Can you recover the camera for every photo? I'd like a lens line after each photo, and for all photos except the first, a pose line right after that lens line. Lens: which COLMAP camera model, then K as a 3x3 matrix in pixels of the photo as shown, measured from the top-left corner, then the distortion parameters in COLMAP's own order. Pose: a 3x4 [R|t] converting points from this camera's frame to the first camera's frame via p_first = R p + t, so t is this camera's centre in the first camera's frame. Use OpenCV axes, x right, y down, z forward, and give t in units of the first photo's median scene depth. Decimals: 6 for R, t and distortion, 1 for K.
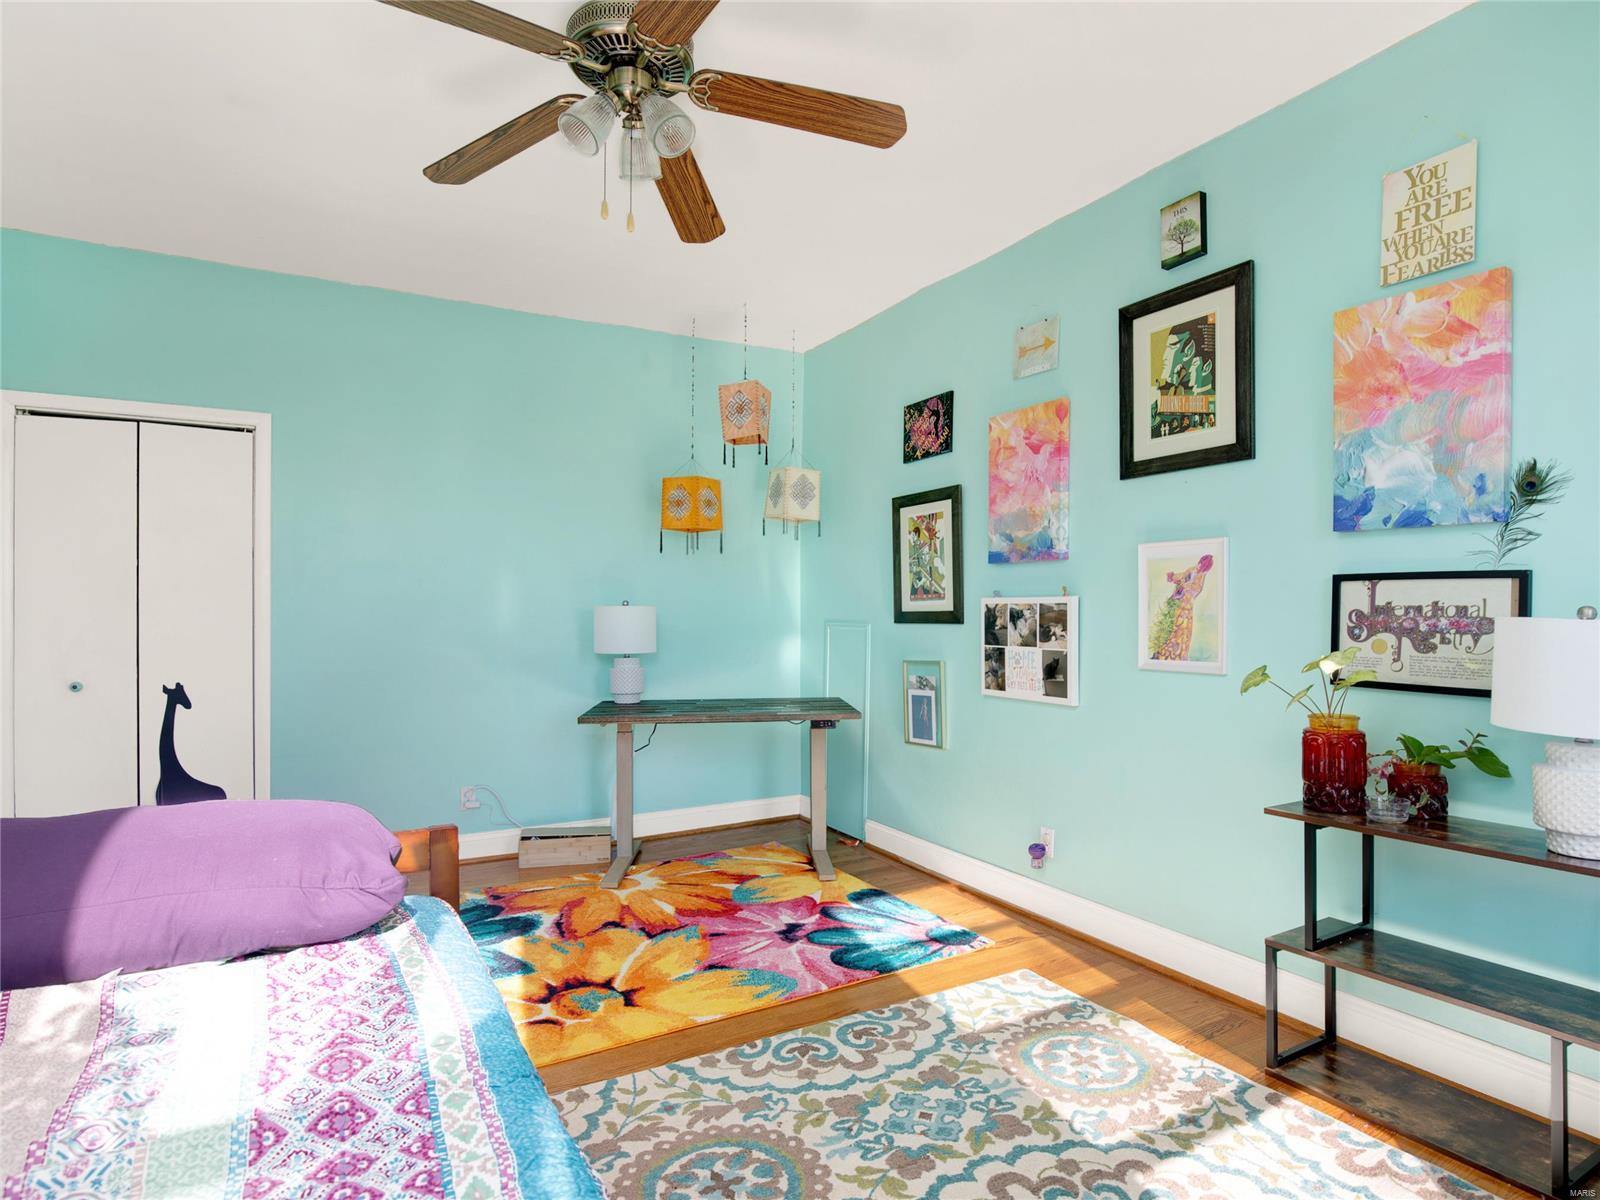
lens RADIAL K [[863.2, 0, 821.1], [0, 863.2, 621.2], [0, 0, 1]] dist [-0.031409, 0.000246]
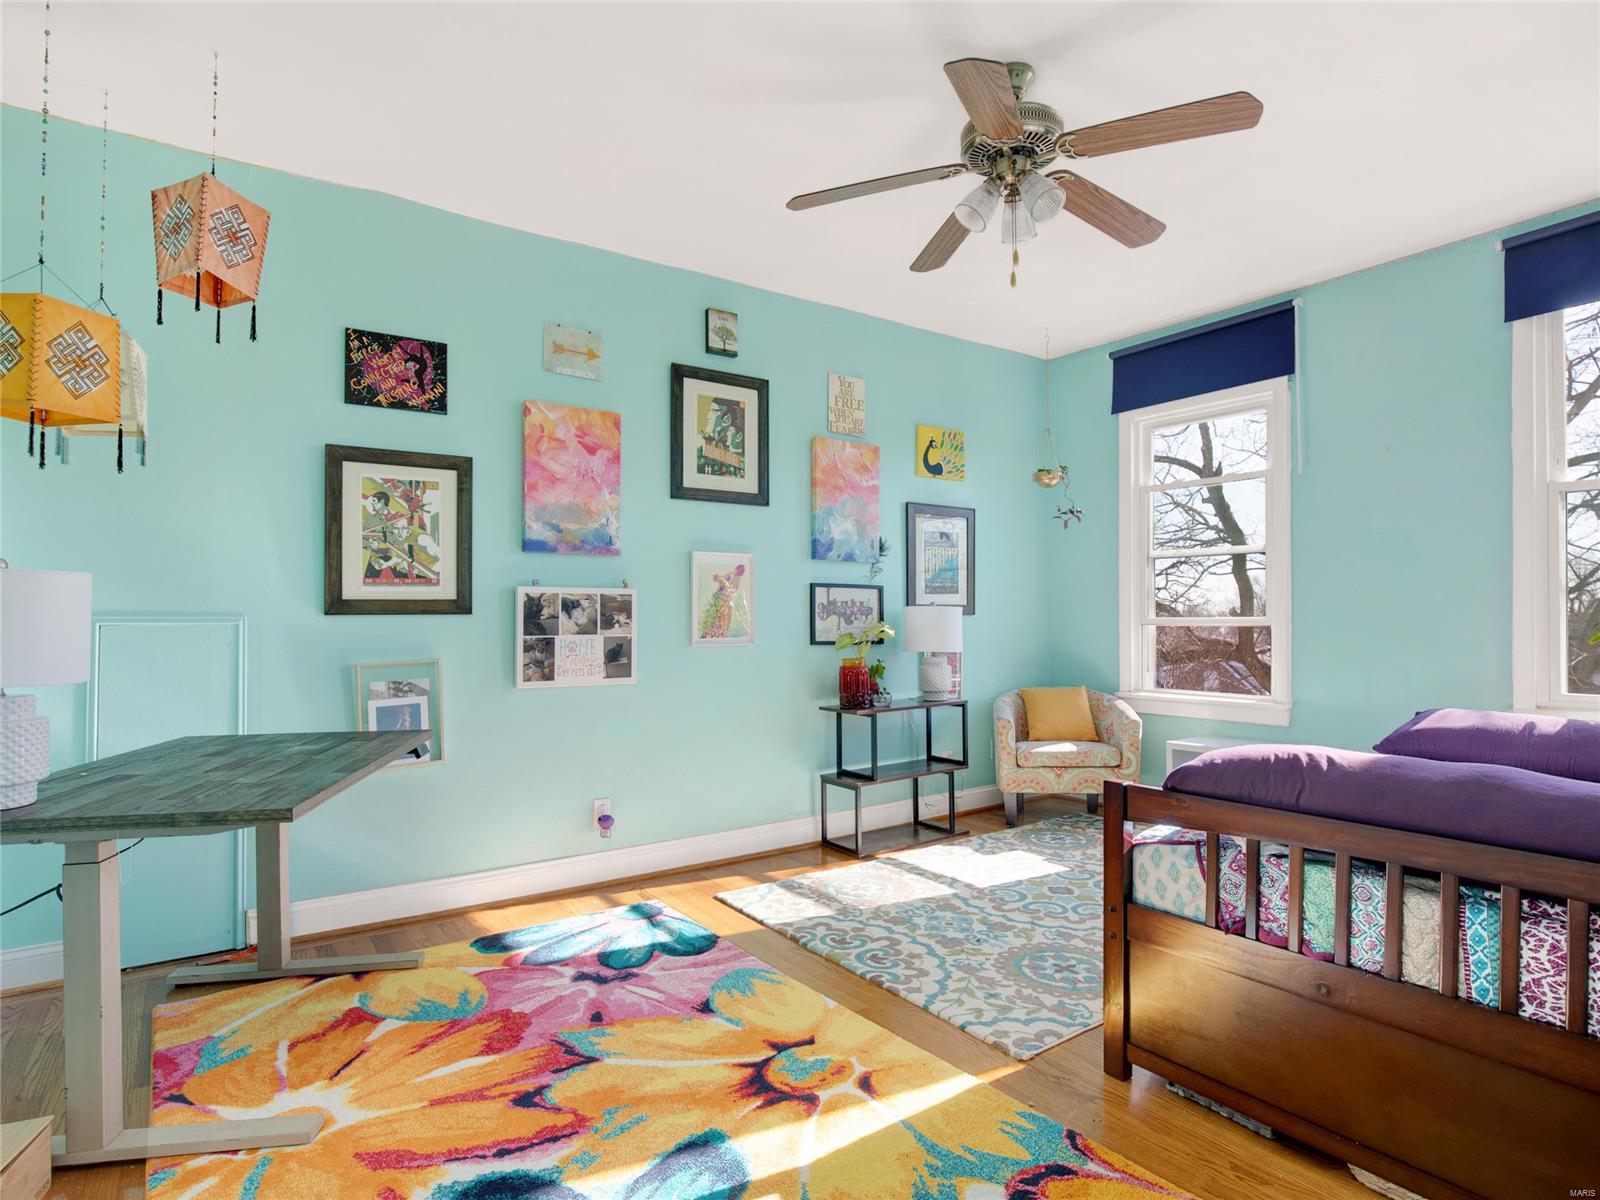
lens RADIAL K [[853.8, 0, 808.5], [0, 853.8, 620.5], [0, 0, 1]] dist [-0.024752, 0.000396]
pose [[-0.077737, -0.002559, 0.996971, -0.875519], [0.013617, 0.999901, 0.003628, 0.012915], [-0.996881, 0.013857, -0.077695, 0.858760]]
